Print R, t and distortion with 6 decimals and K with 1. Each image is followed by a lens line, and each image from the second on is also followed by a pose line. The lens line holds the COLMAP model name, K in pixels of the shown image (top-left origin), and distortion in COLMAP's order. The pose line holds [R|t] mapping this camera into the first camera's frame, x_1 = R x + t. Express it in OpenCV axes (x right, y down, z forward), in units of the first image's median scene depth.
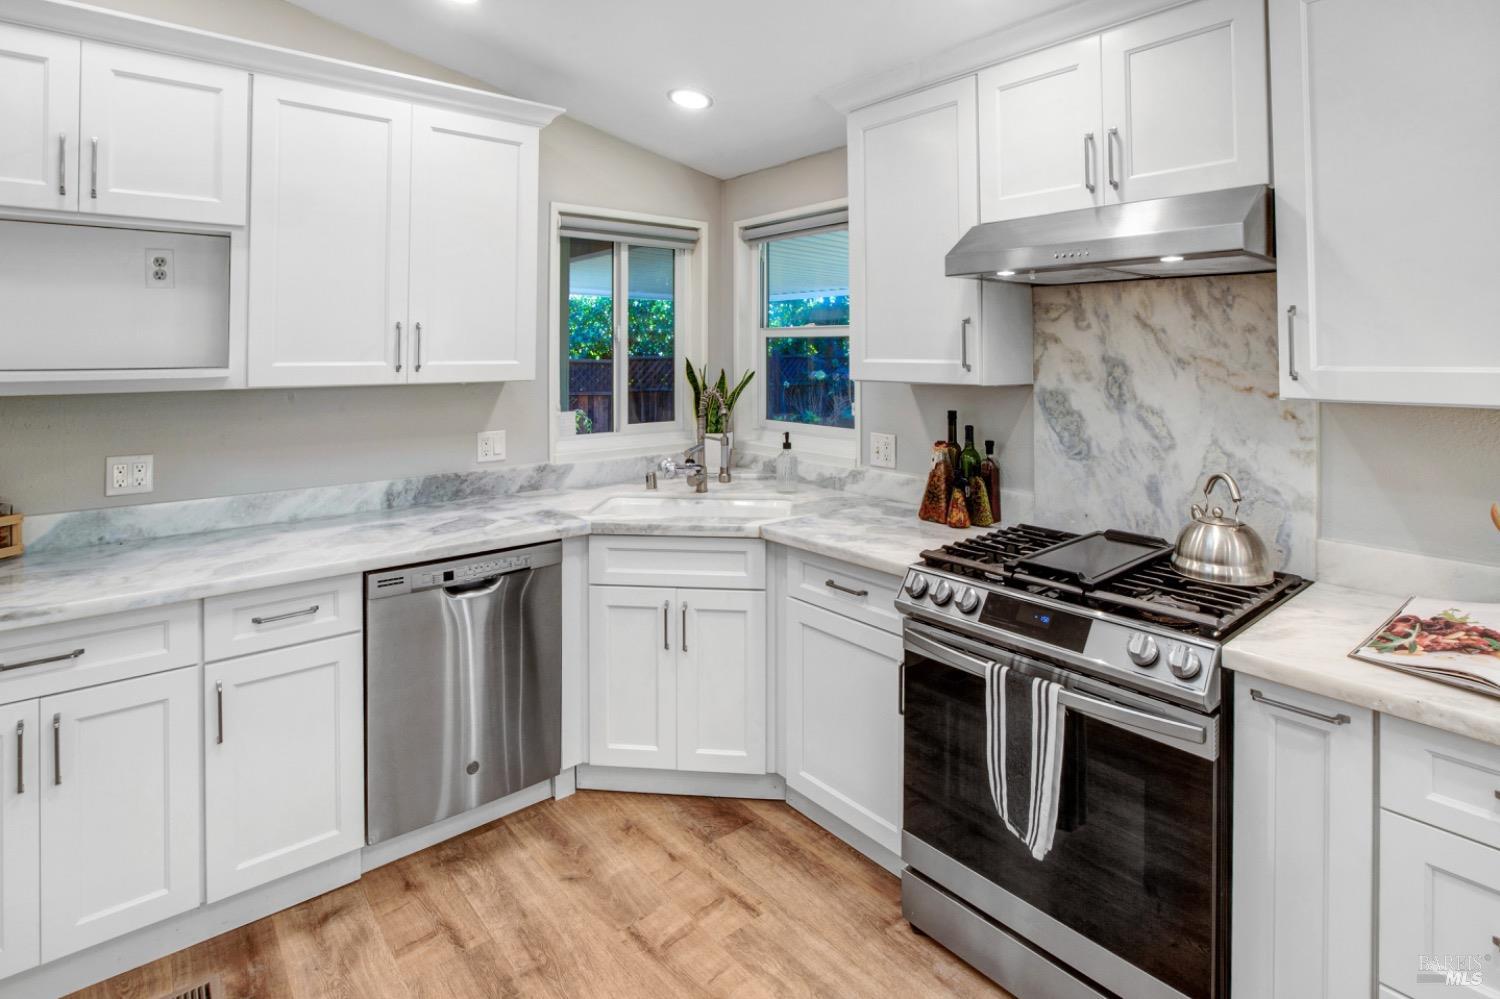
lens RADIAL K [[795.0, 0, 739.9], [0, 795.0, 347.9], [0, 0, 1]] dist [-0.016820, 0.001246]
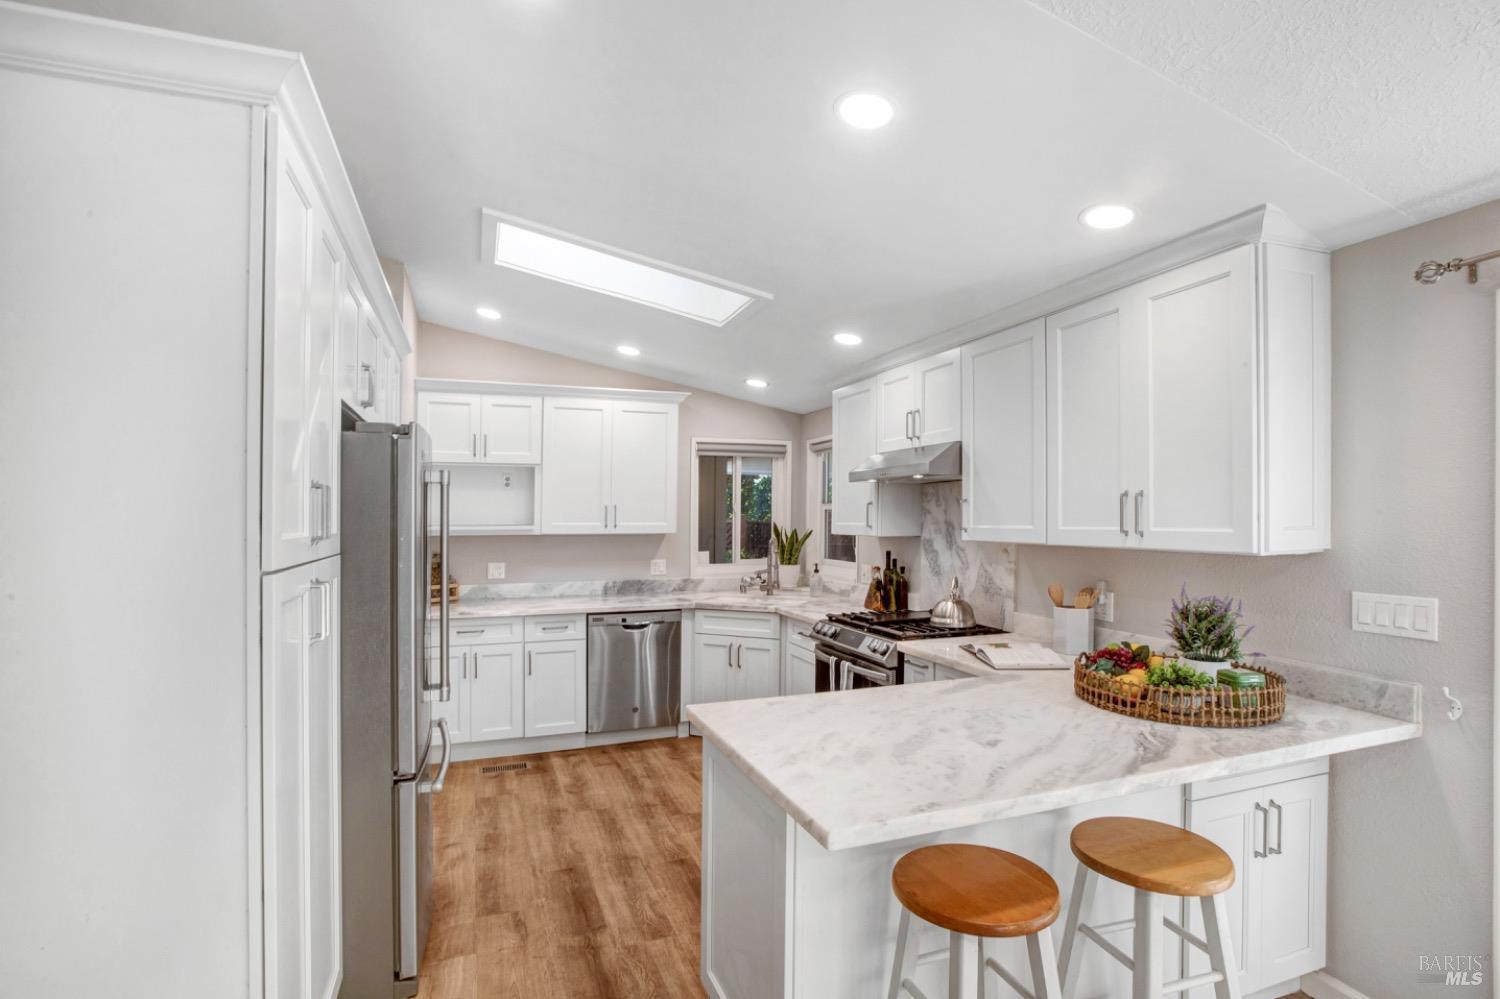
lens RADIAL K [[713.1, 0, 763.5], [0, 713.1, 521.3], [0, 0, 1]] dist [-0.016321, -0.003863]
pose [[0.961390, 0.002946, -0.275174, 0.487314], [-0.000303, 0.999953, 0.009650, -0.005326], [0.275189, -0.009194, 0.961346, -0.715260]]
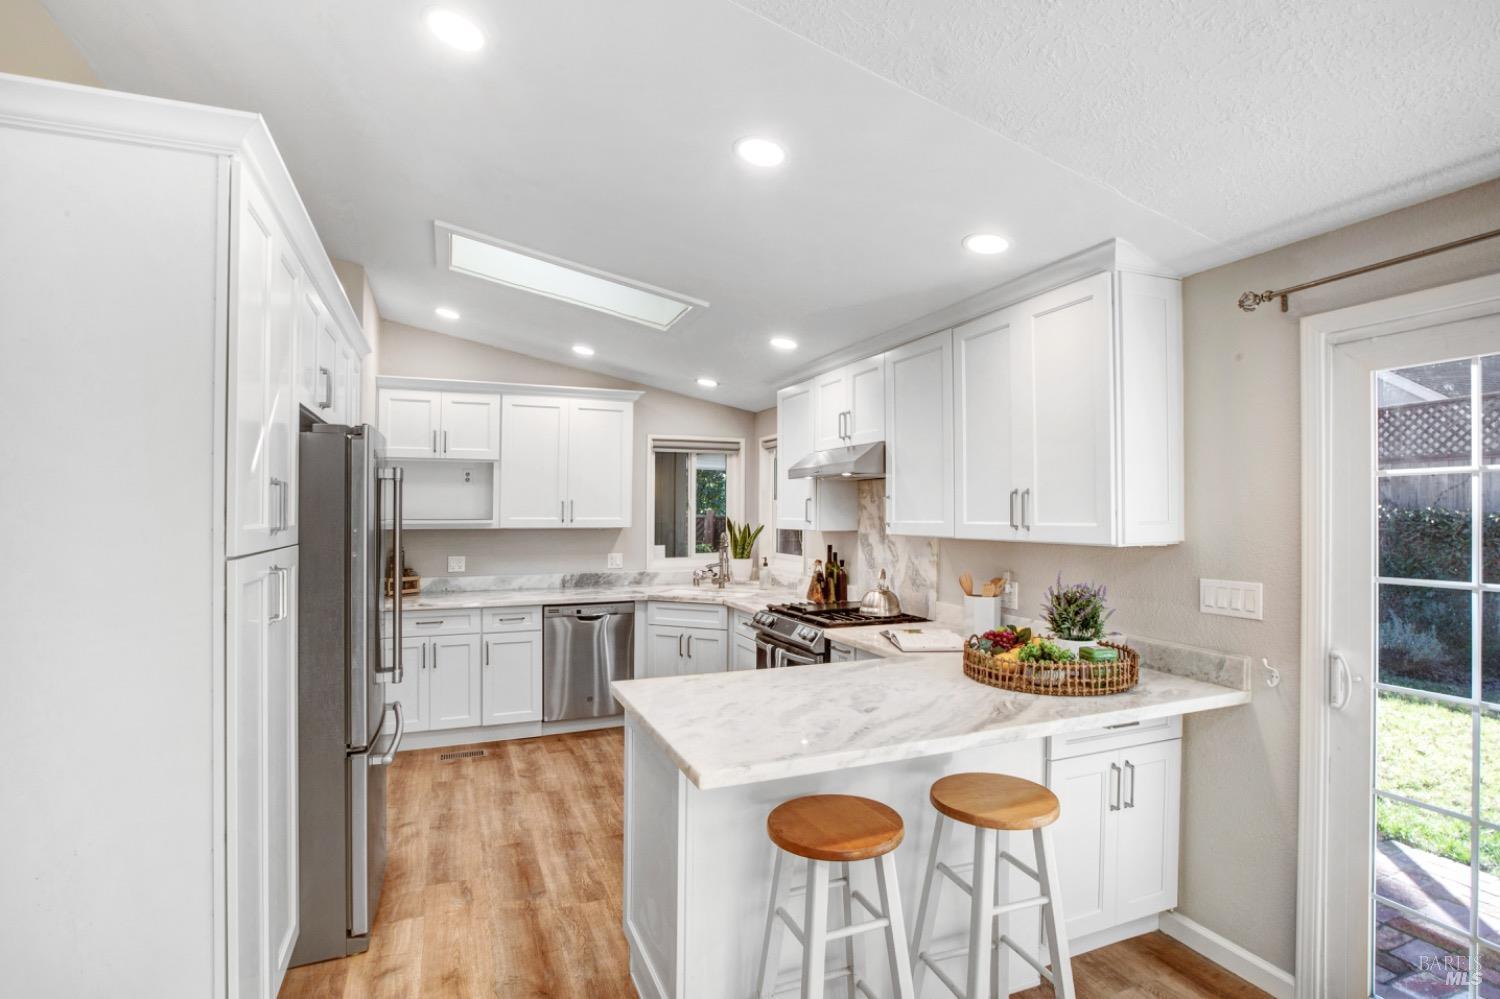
lens RADIAL K [[713.1, 0, 744.0], [0, 713.1, 513.0], [0, 0, 1]] dist [-0.016321, -0.003863]
pose [[0.965599, 0.003313, -0.260015, 0.575507], [-0.002343, 0.999989, 0.004039, -0.004044], [0.260025, -0.003291, 0.965596, -0.785319]]
